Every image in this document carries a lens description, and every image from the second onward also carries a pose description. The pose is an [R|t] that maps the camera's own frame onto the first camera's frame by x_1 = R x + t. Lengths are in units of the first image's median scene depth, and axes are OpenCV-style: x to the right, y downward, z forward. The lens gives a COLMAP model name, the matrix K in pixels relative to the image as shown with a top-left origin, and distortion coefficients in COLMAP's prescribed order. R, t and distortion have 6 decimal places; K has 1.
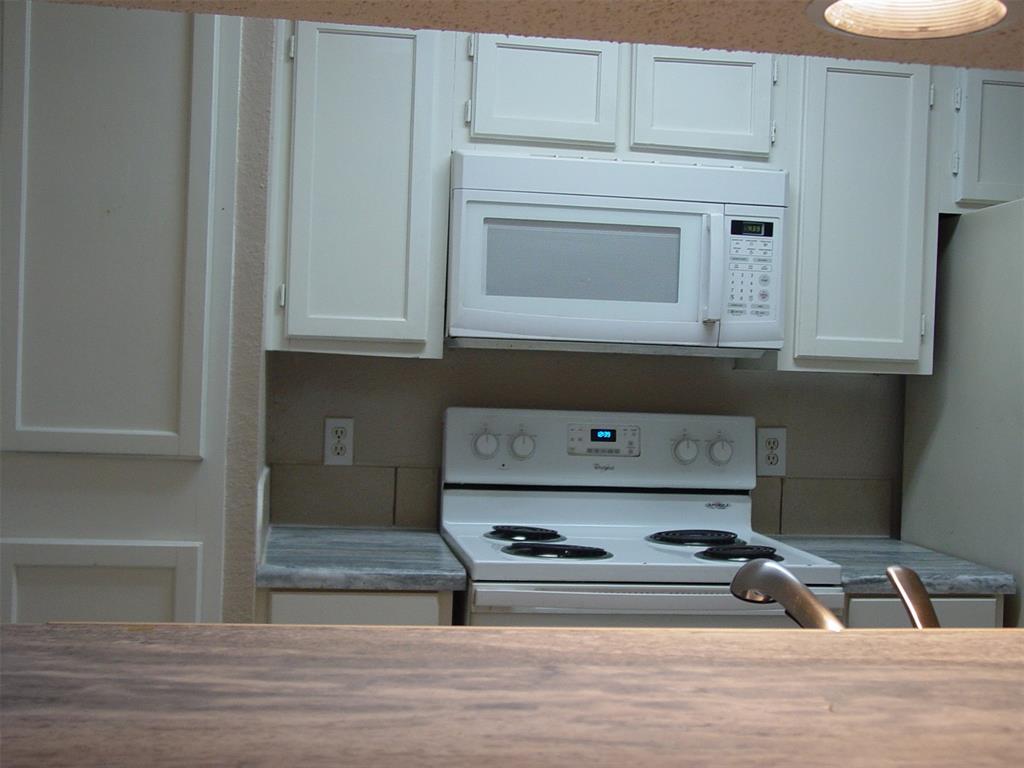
lens RADIAL K [[1373.5, 0, 512.0], [0, 1373.5, 384.0], [0, 0, 1]] dist [-0.019026, -0.009431]
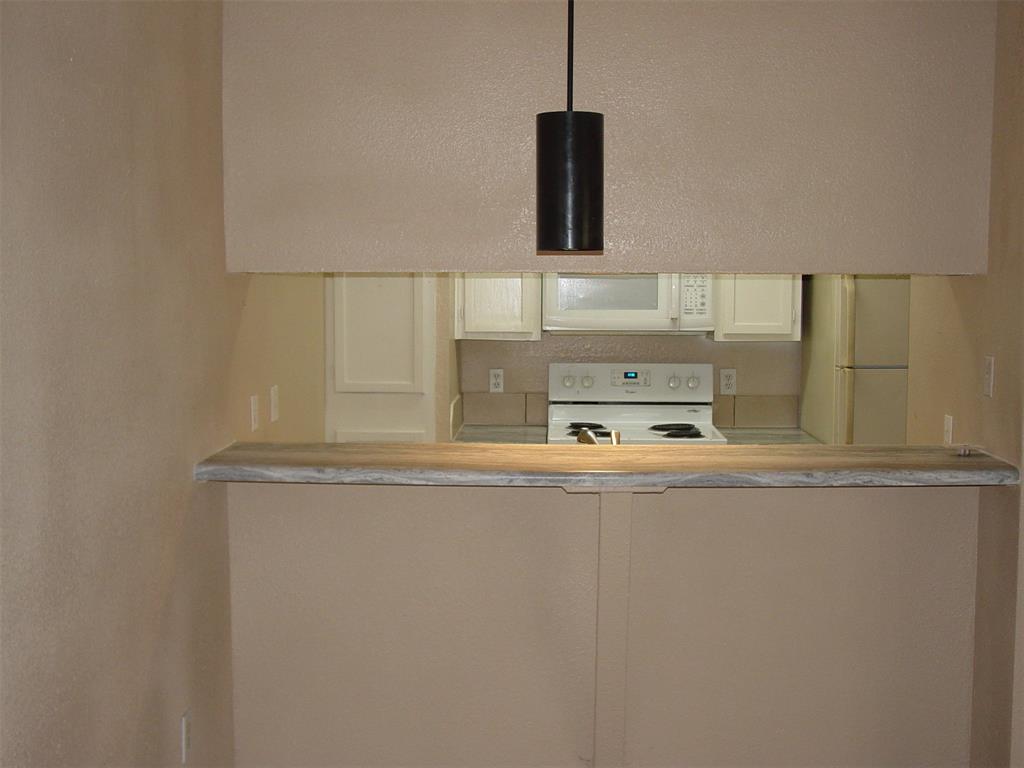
lens RADIAL K [[1373.5, 0, 512.0], [0, 1373.5, 384.0], [0, 0, 1]] dist [-0.019026, -0.009431]
pose [[0.989373, -0.018943, -0.144163, 0.182562], [0.027581, 0.997926, 0.058157, -0.067782], [0.142762, -0.061515, 0.987844, -0.932019]]
